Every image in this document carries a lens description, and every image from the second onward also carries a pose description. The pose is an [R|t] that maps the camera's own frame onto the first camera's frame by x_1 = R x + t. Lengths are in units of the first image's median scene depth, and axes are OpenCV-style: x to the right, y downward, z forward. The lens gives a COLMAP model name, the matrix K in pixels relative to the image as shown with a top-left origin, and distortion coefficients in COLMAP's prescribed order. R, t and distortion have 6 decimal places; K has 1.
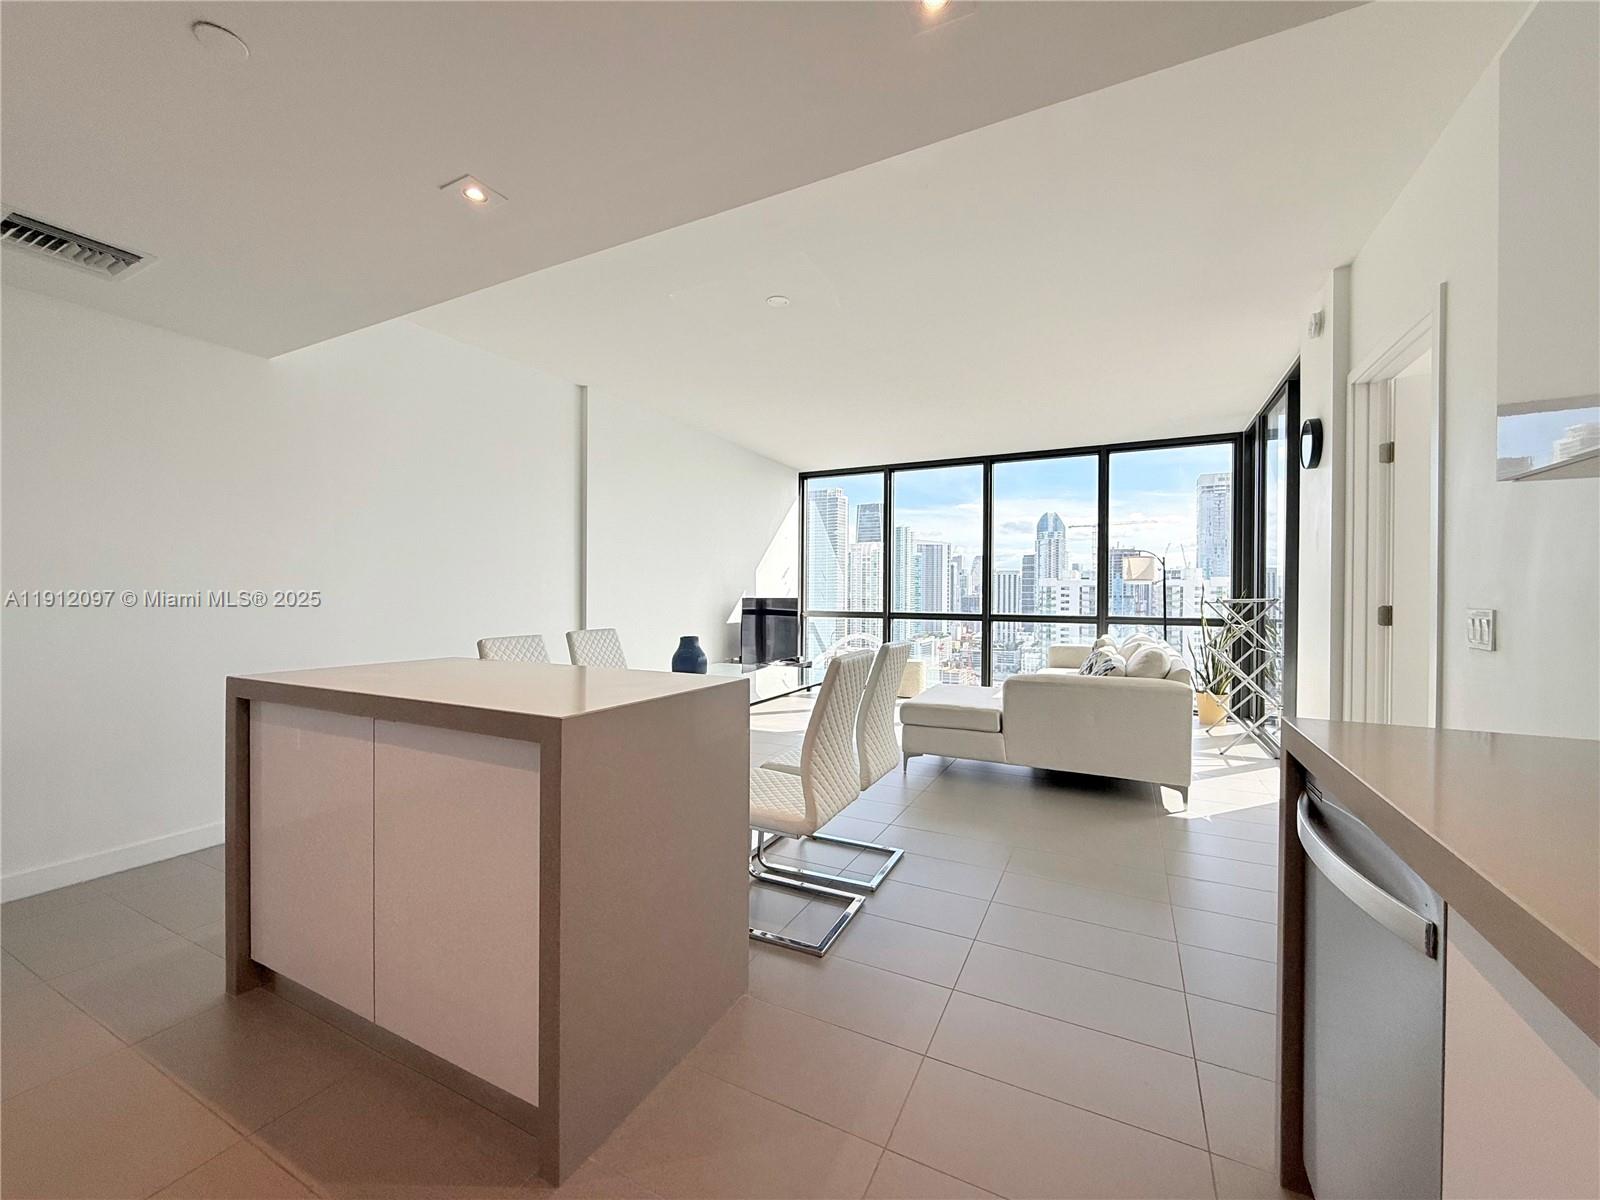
lens RADIAL K [[636.6, 0, 796.6], [0, 636.6, 599.3], [0, 0, 1]] dist [0.000770, -0.000403]
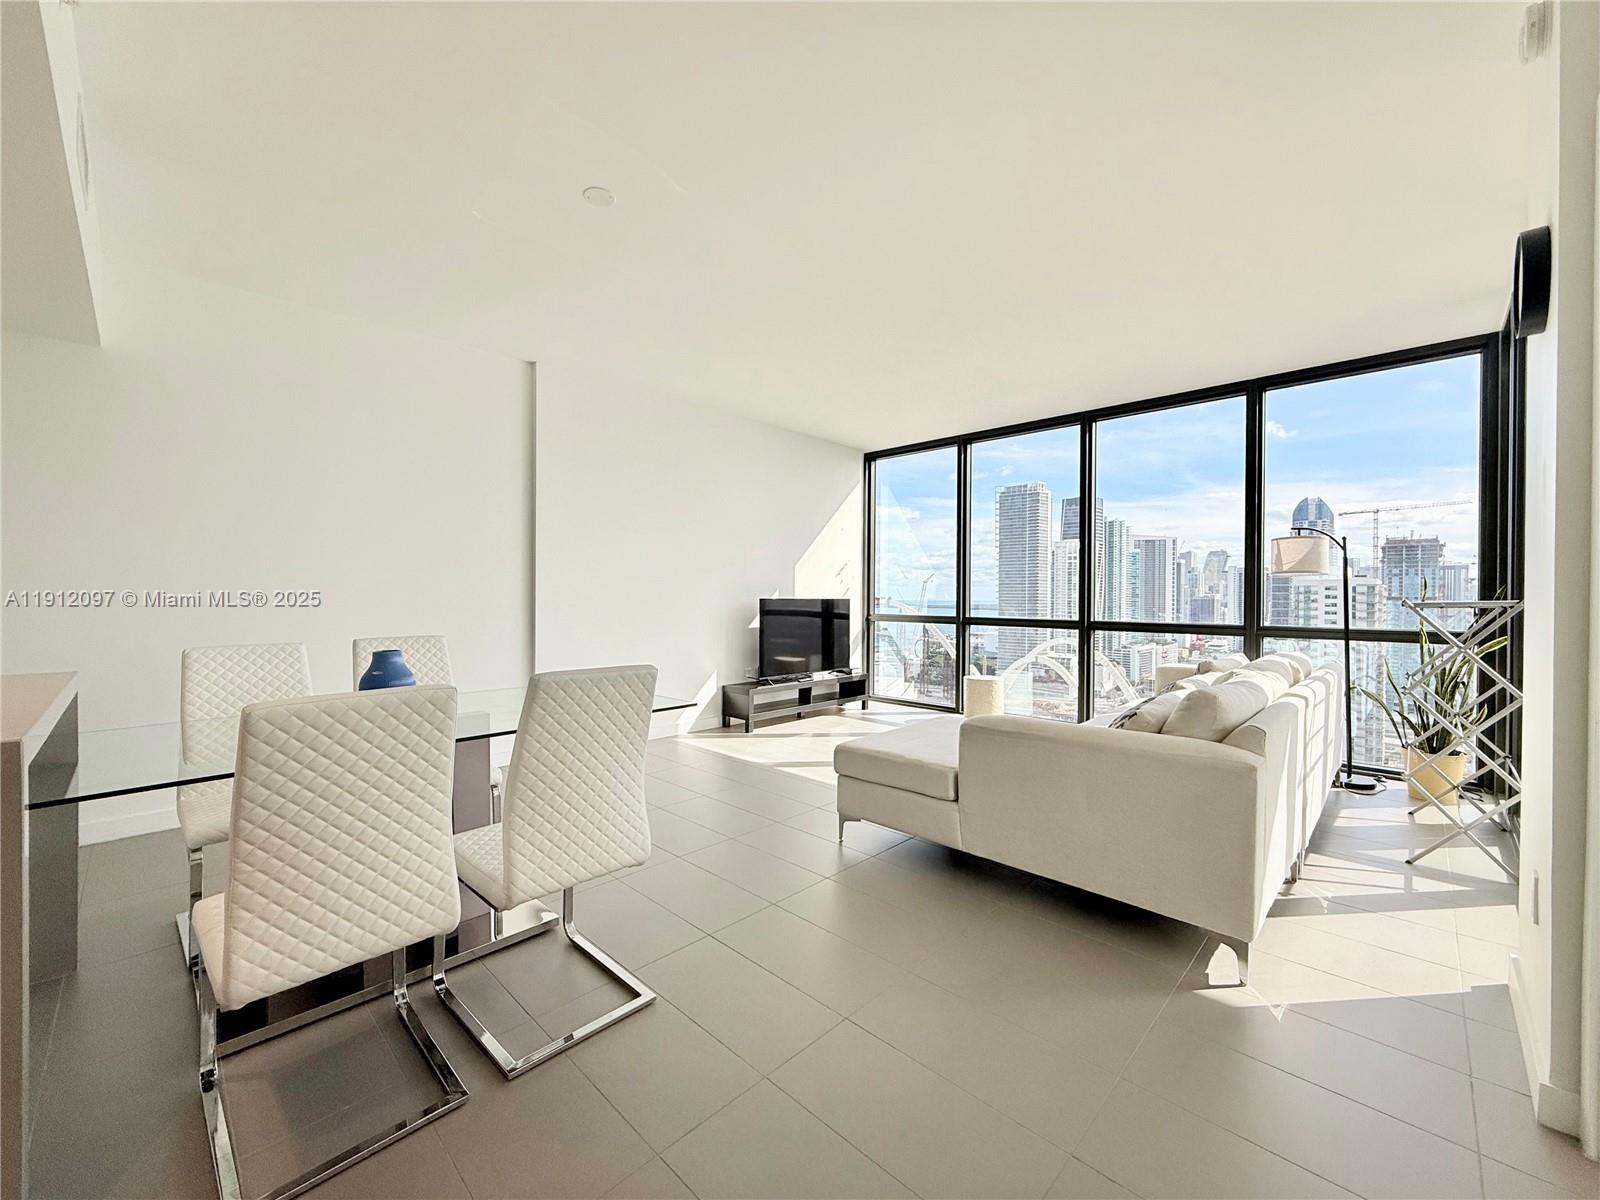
lens RADIAL K [[636.6, 0, 796.9], [0, 636.6, 599.5], [0, 0, 1]] dist [0.000770, -0.000403]
pose [[0.954929, 0.001376, -0.296831, 0.209655], [-0.001935, 0.999997, -0.001588, 0.000021], [0.296828, 0.002091, 0.954929, 0.185196]]
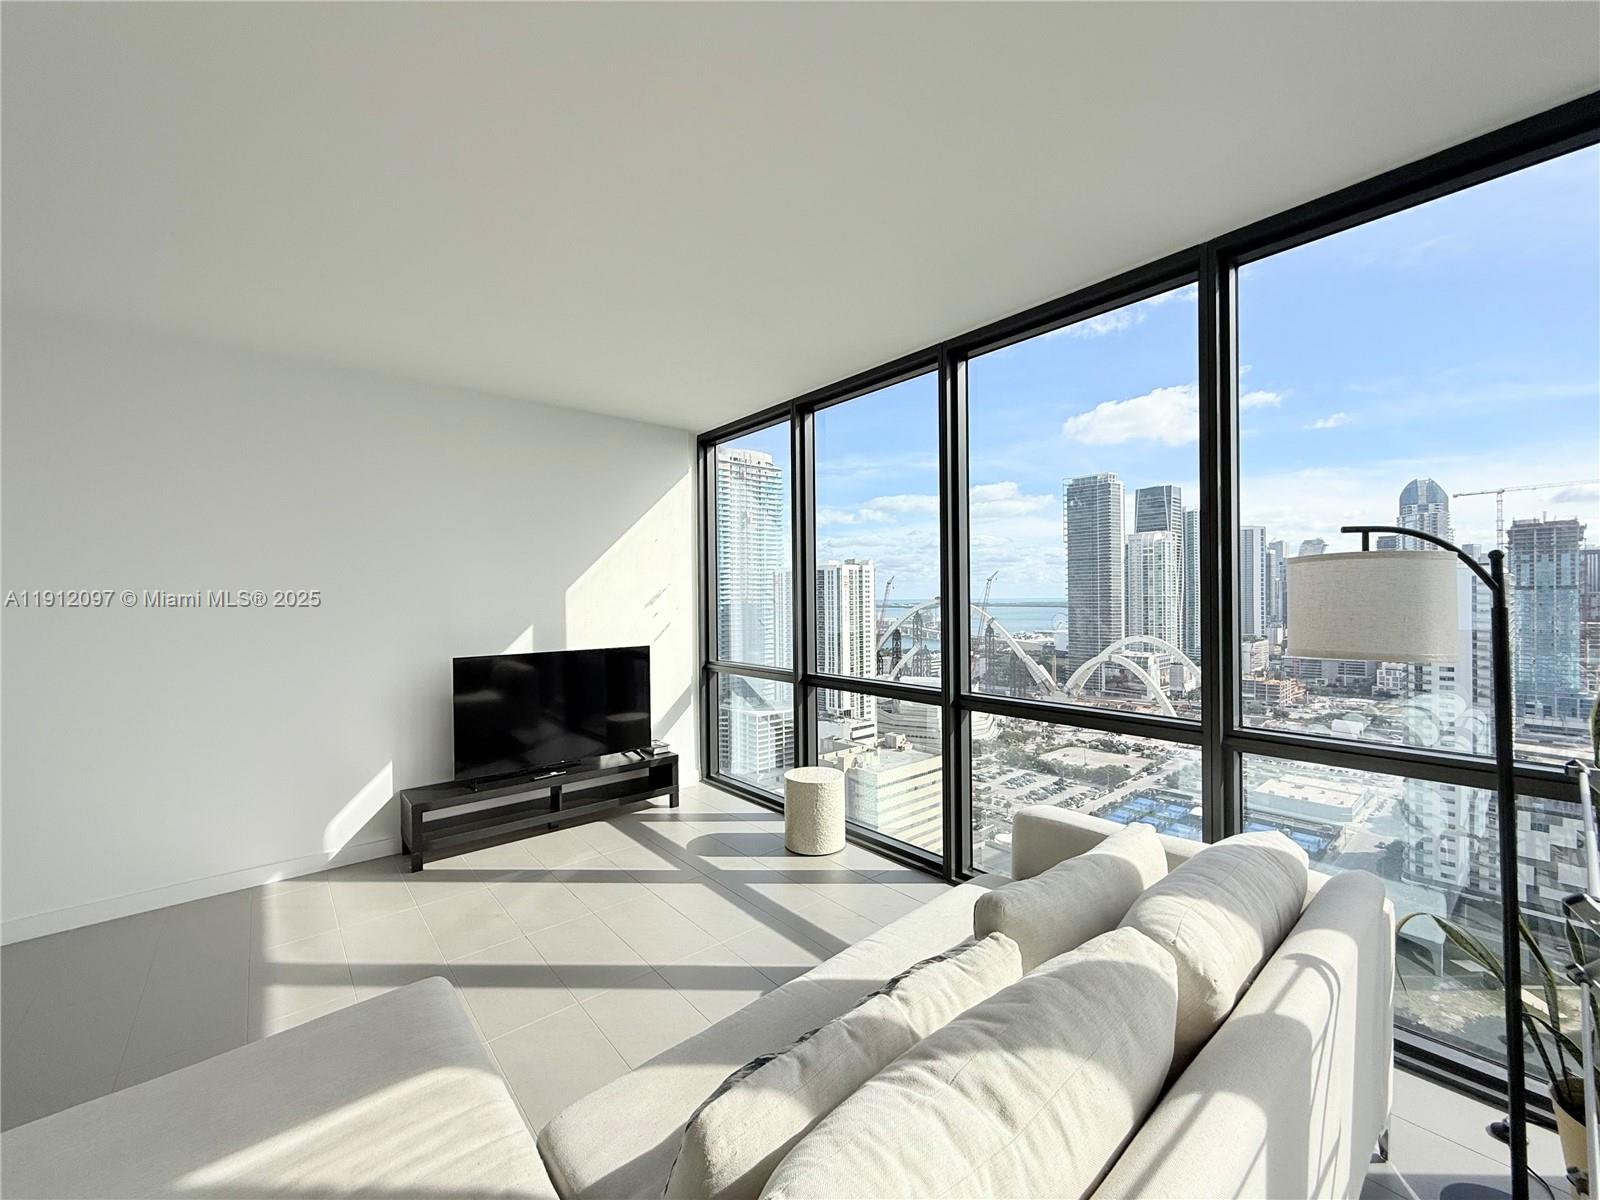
lens RADIAL K [[636.6, 0, 796.5], [0, 636.6, 596.3], [0, 0, 1]] dist [0.000770, -0.000403]
pose [[0.920934, -0.016370, -0.389375, 0.399803], [0.014359, 0.999864, -0.008075, -0.046801], [0.389454, 0.001845, 0.921044, 0.574990]]
